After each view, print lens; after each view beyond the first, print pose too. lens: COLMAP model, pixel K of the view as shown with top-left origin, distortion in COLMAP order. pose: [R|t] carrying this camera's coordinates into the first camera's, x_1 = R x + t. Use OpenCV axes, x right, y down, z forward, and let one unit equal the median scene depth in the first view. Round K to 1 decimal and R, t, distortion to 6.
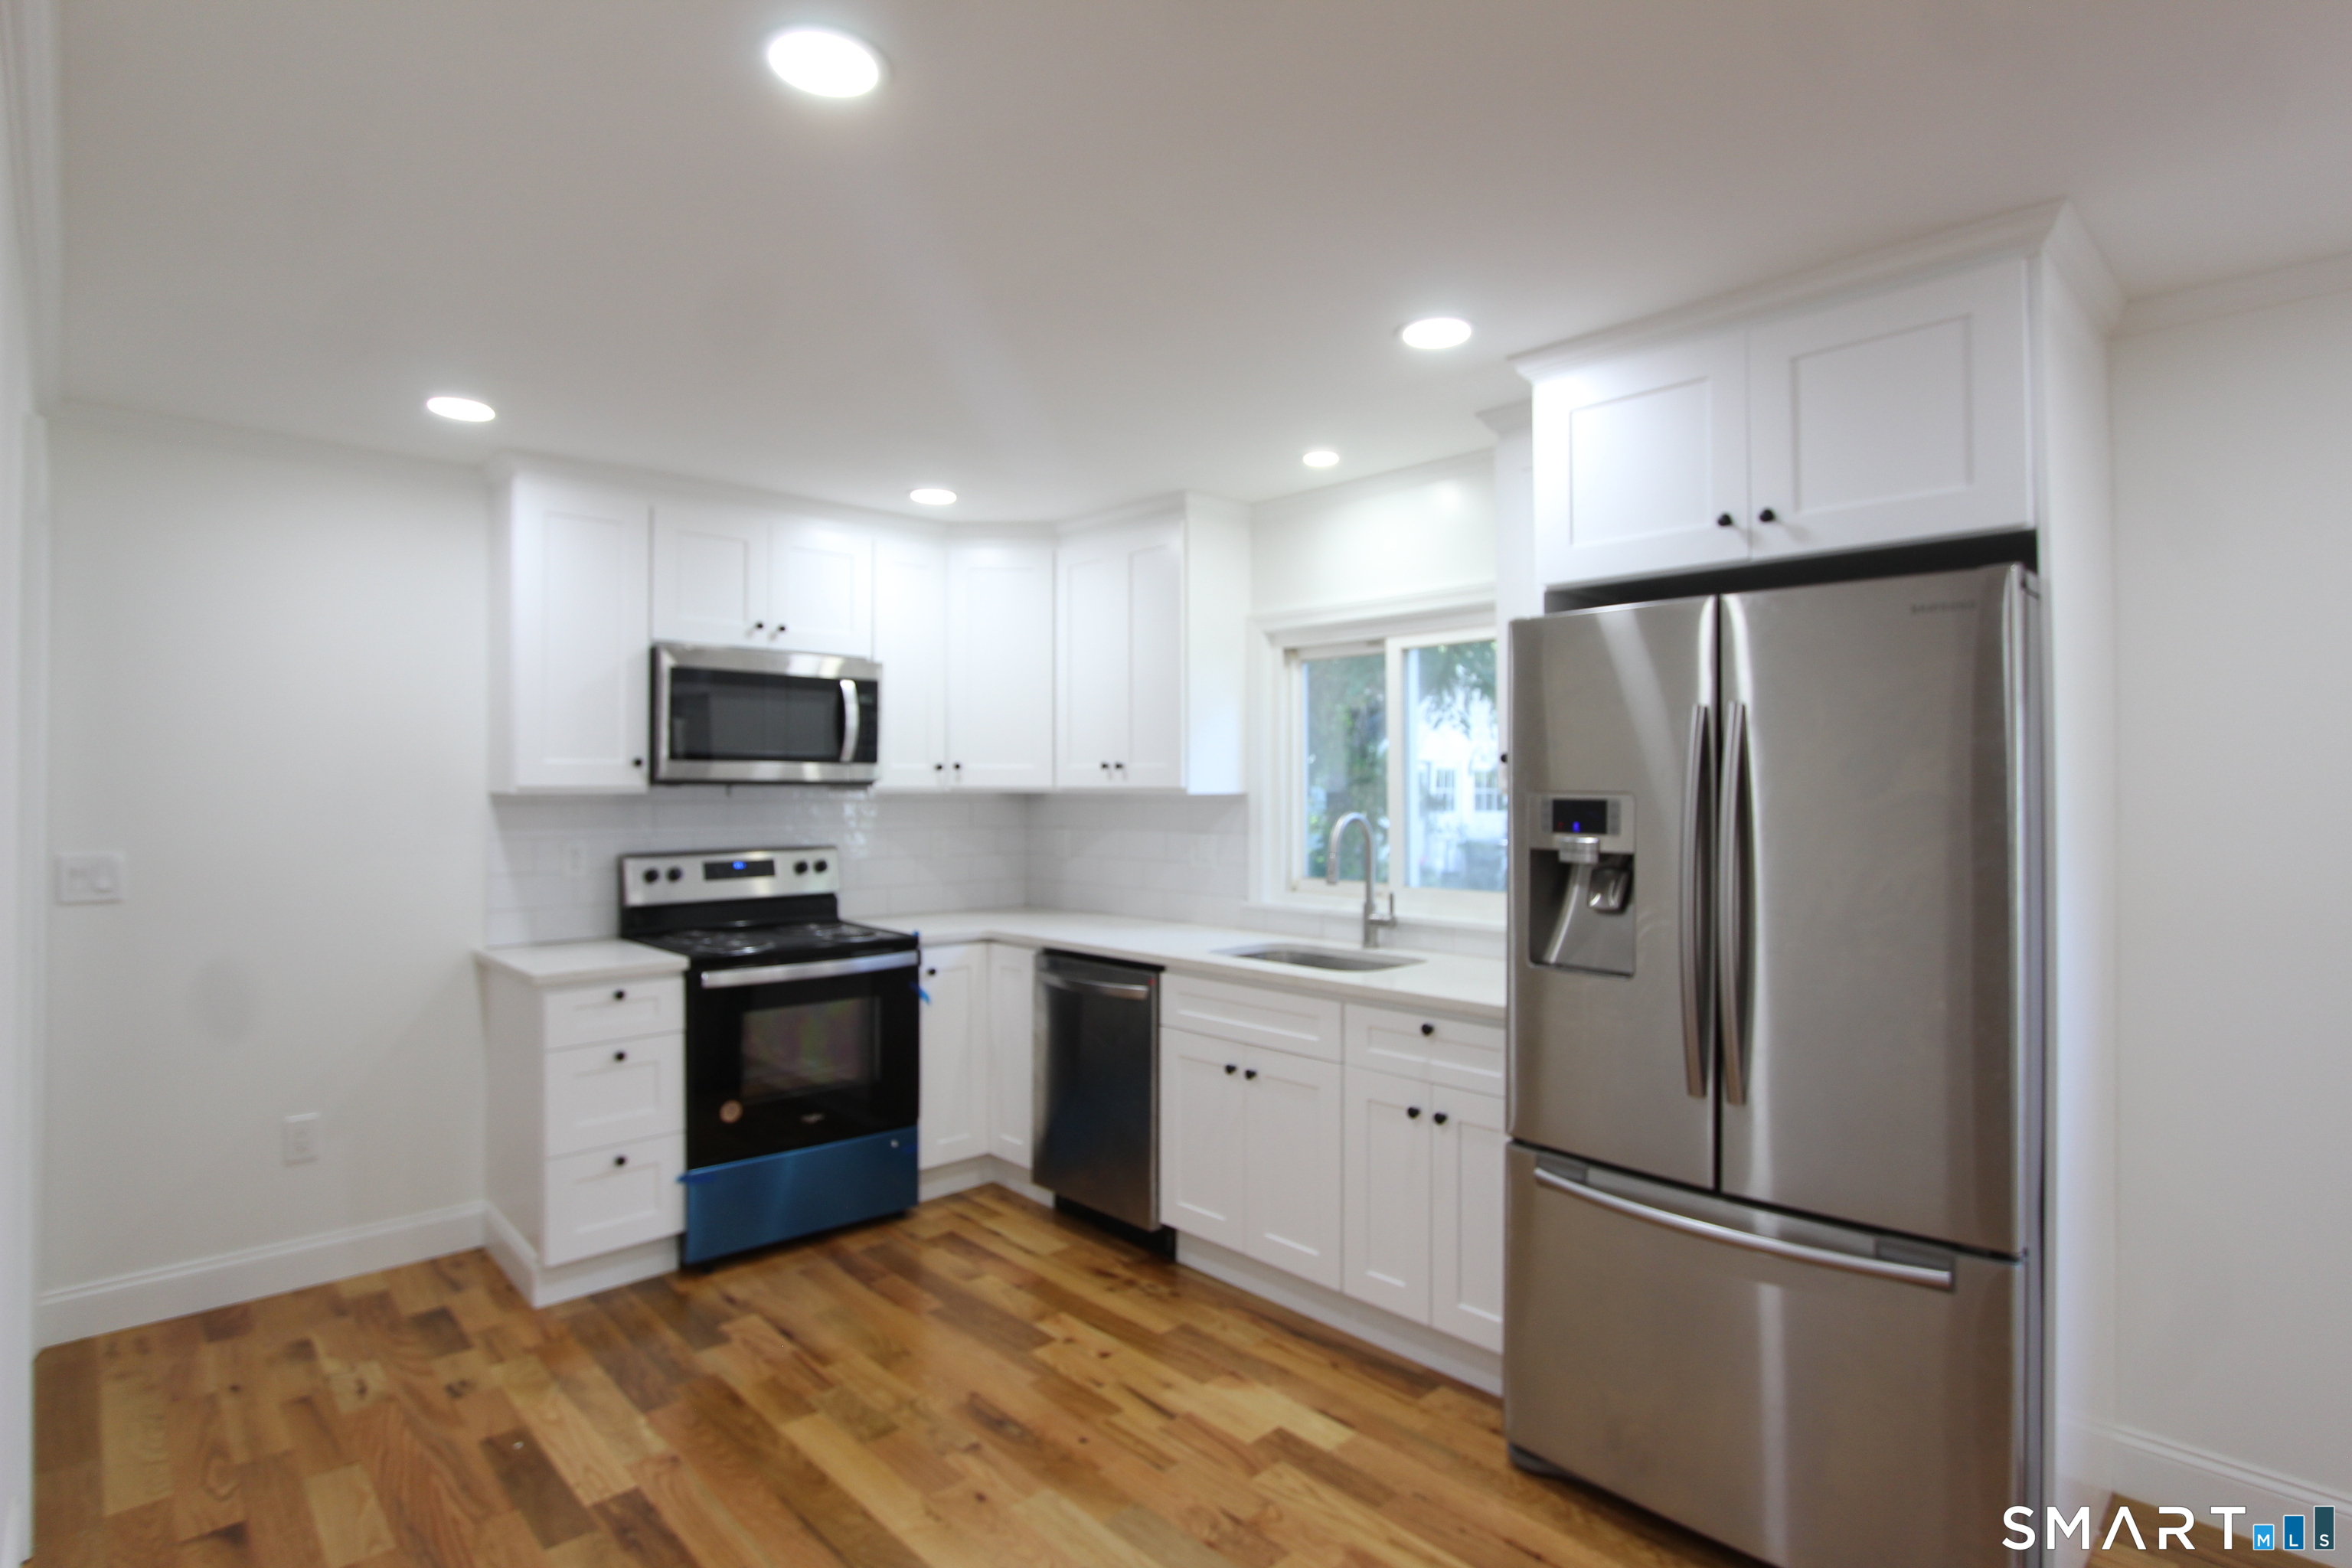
lens RADIAL K [[1184.8, 0, 1183.6], [0, 1184.8, 772.5], [0, 0, 1]] dist [-0.020516, 0.002375]
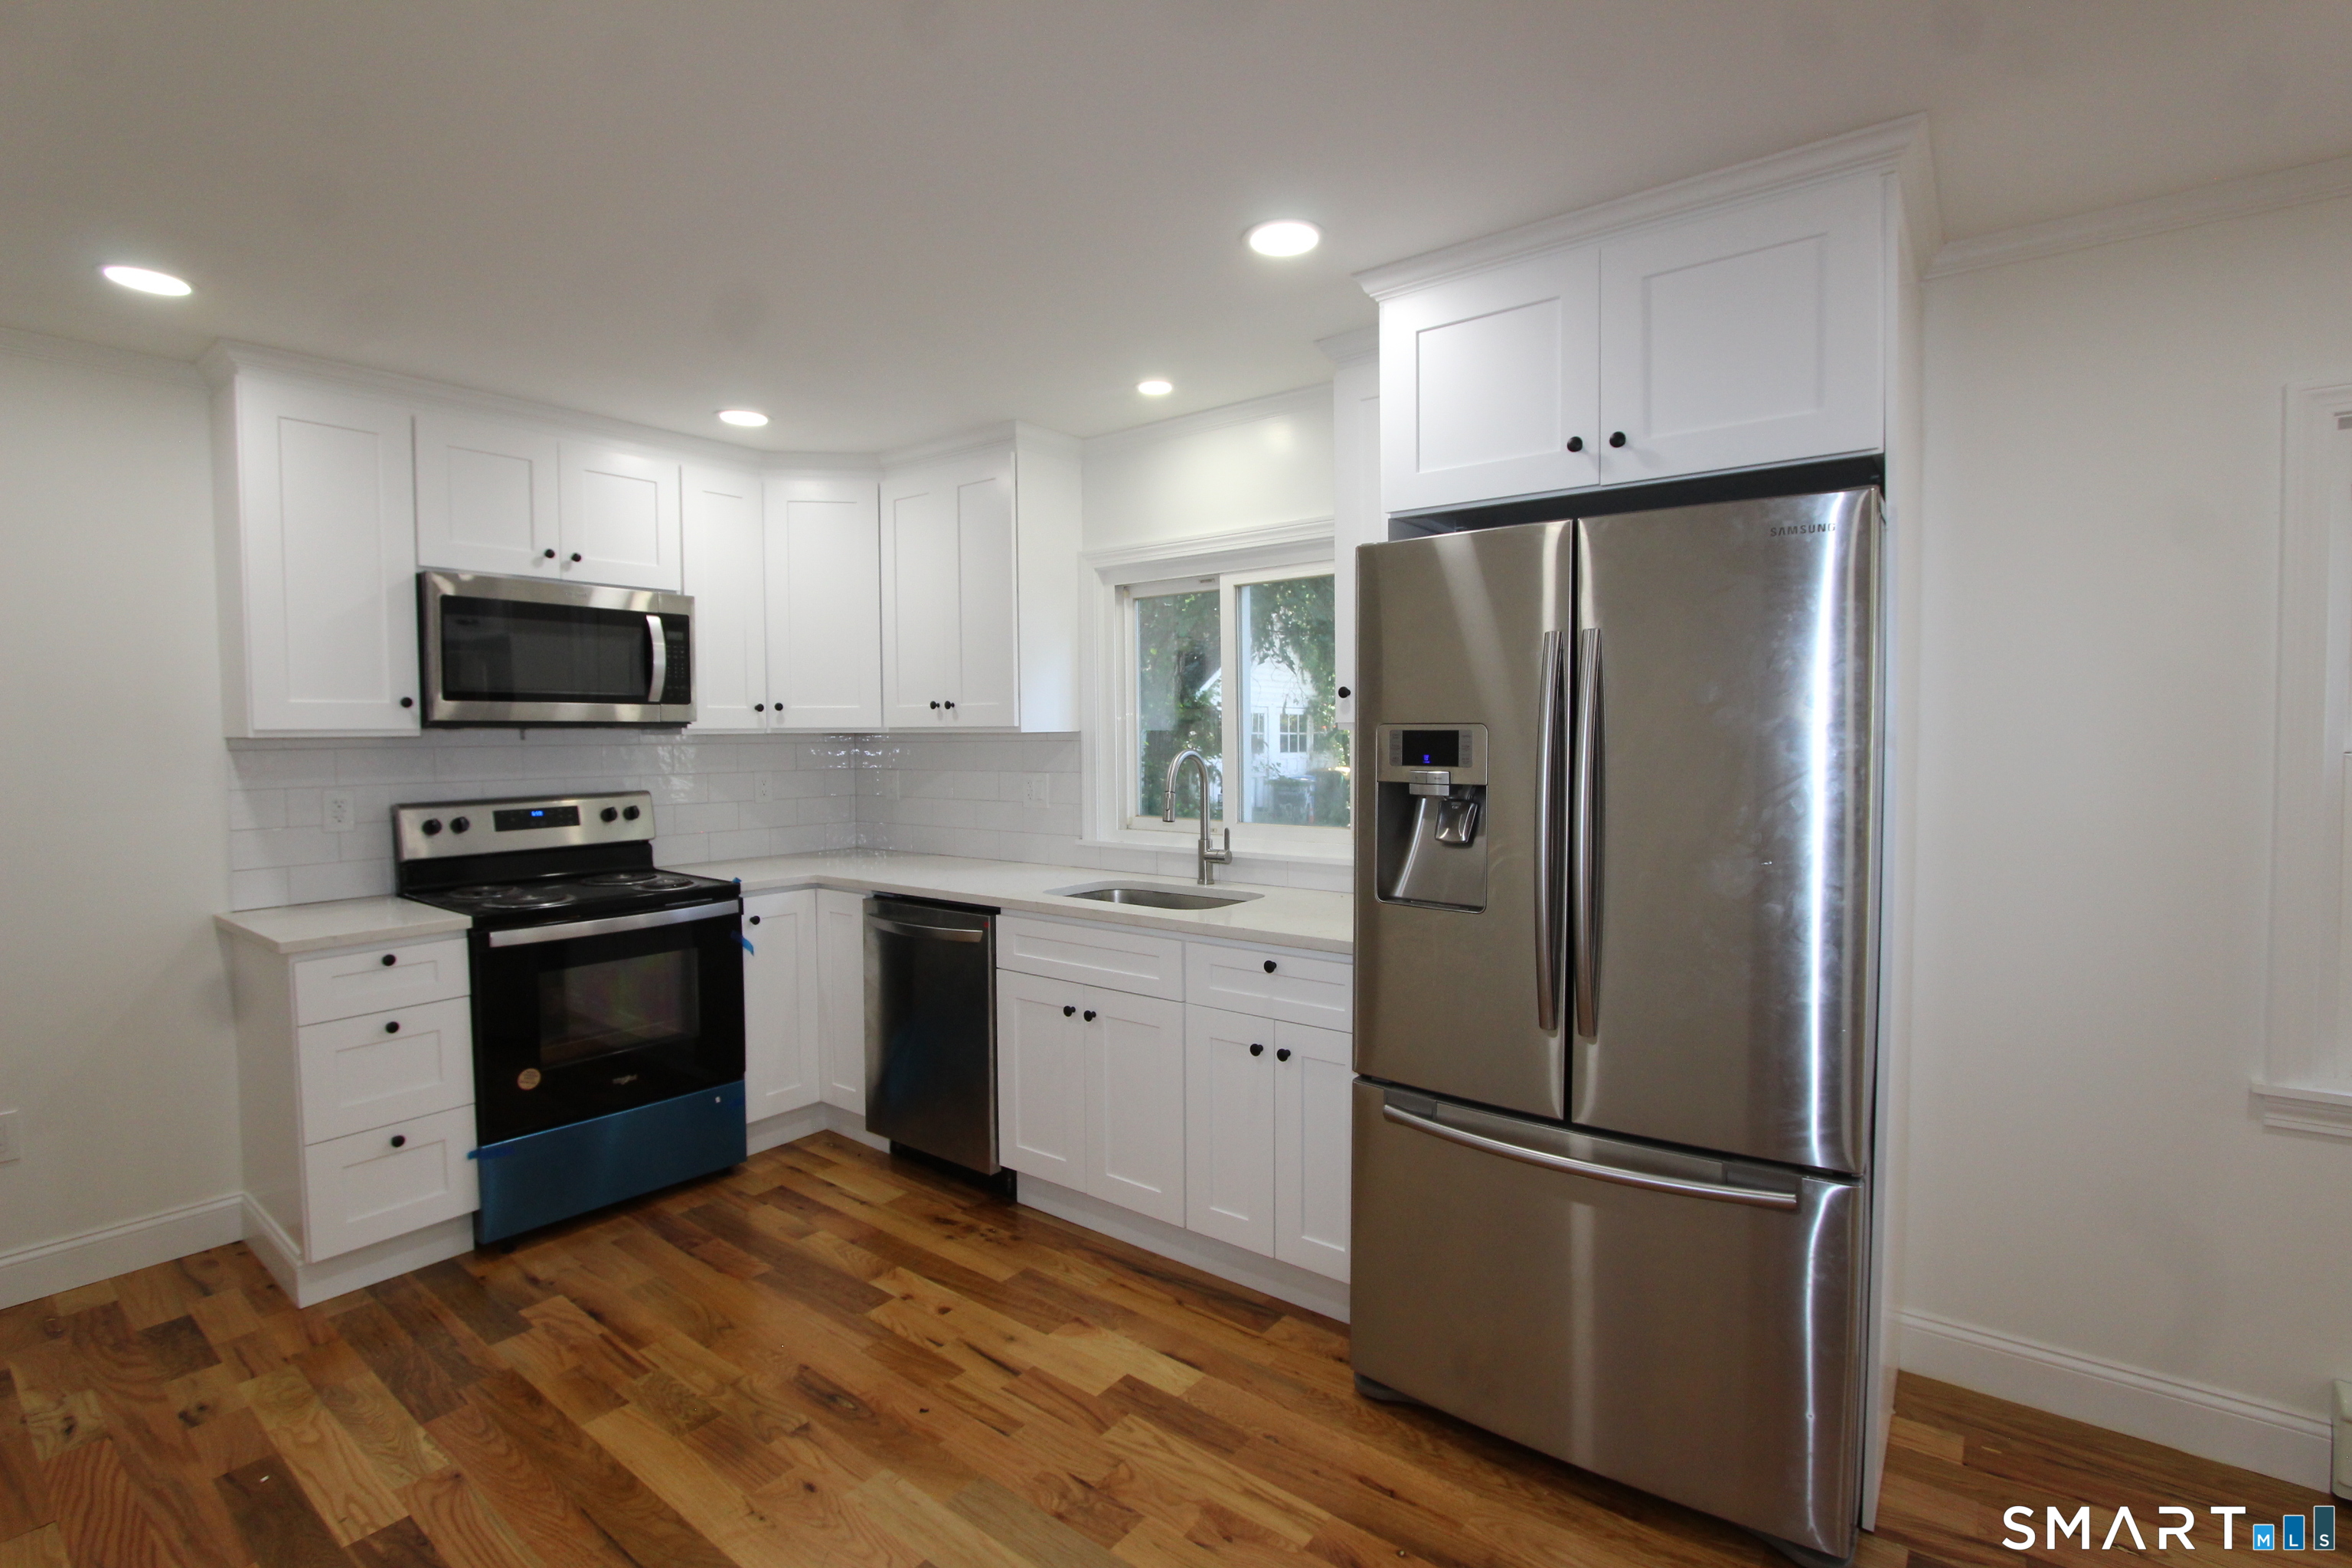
lens RADIAL K [[1082.8, 0, 1181.8], [0, 1082.8, 774.8], [0, 0, 1]] dist [-0.020120, 0.003022]
pose [[0.988175, -0.013544, 0.152734, -0.002837], [0.005693, 0.998645, 0.051724, 0.008527], [-0.153227, -0.050243, 0.986913, 0.105420]]
